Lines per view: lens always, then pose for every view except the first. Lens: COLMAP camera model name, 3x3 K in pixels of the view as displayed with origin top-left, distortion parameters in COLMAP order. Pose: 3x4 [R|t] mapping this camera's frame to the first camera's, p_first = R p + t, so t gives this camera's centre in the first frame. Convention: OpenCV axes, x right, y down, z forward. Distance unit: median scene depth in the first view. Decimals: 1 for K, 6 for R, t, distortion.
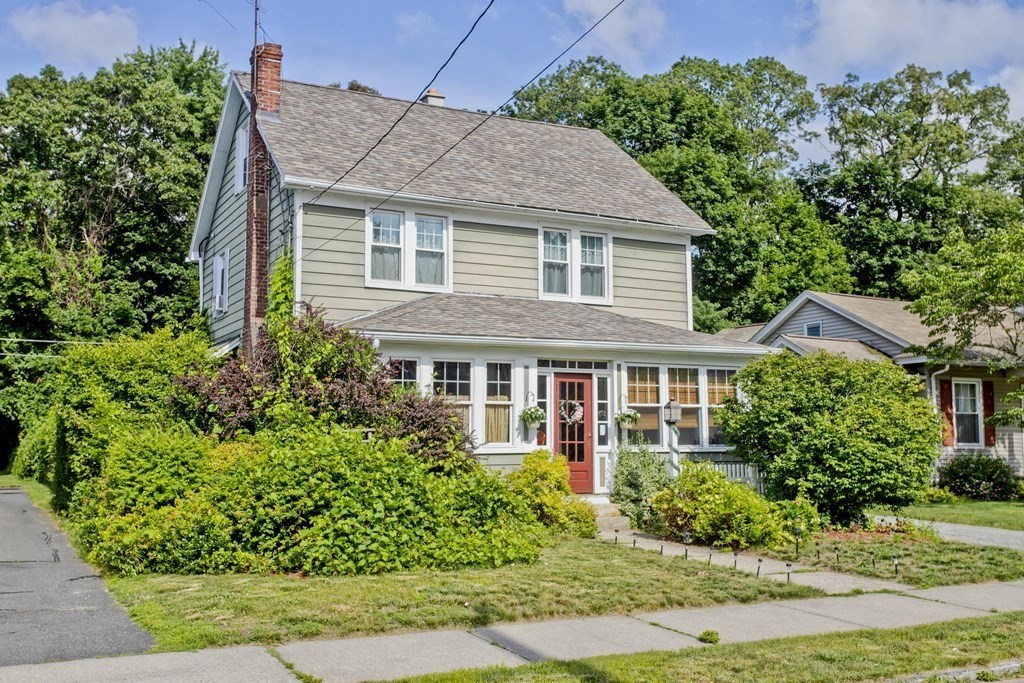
lens RADIAL K [[996.2, 0, 515.1], [0, 996.2, 370.6], [0, 0, 1]] dist [0.003722, -0.005978]
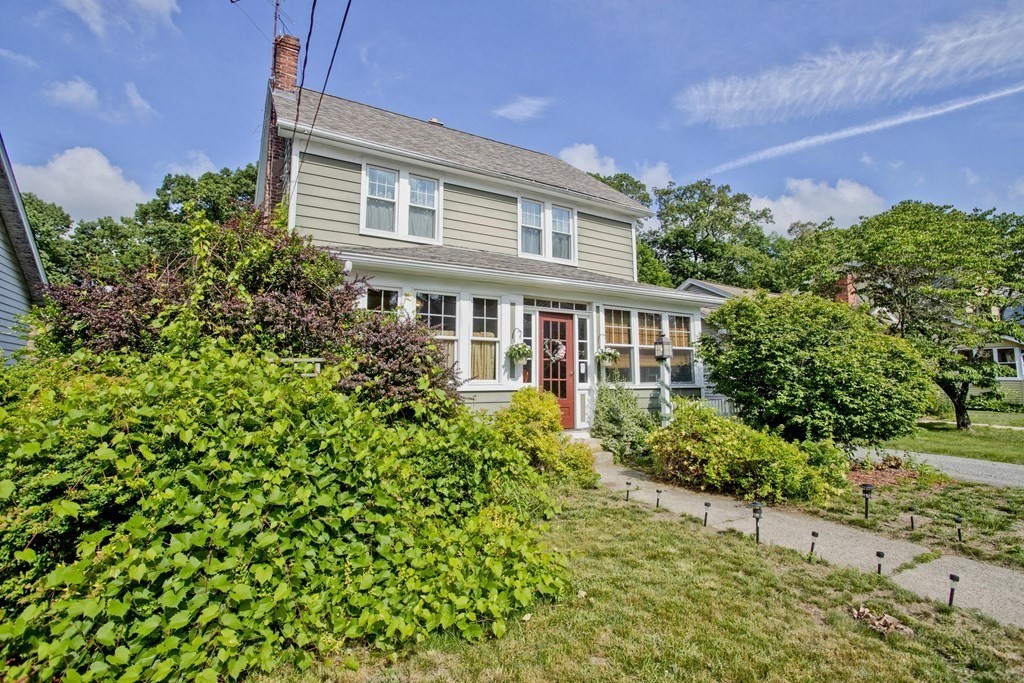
lens RADIAL K [[492.4, 0, 512.0], [0, 492.4, 341.5], [0, 0, 1]] dist [-0.067526, 0.000744]
pose [[0.998561, 0.004510, 0.053436, -0.014953], [-0.003872, 0.999920, -0.012034, 0.038249], [-0.053486, 0.011810, 0.998499, 0.485248]]
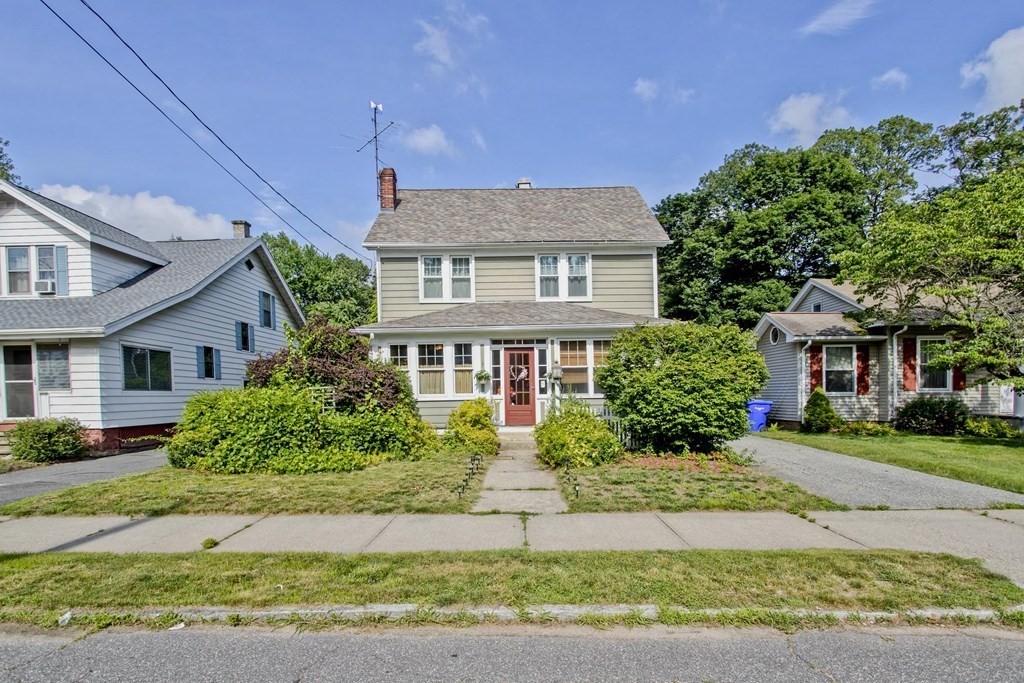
lens RADIAL K [[508.5, 0, 510.6], [0, 508.5, 413.3], [0, 0, 1]] dist [0.002238, 0.000885]
pose [[0.892617, 0.006089, -0.450775, 0.396137], [0.044927, 0.993730, 0.102386, 0.022201], [0.448572, -0.111644, 0.886746, 0.283287]]
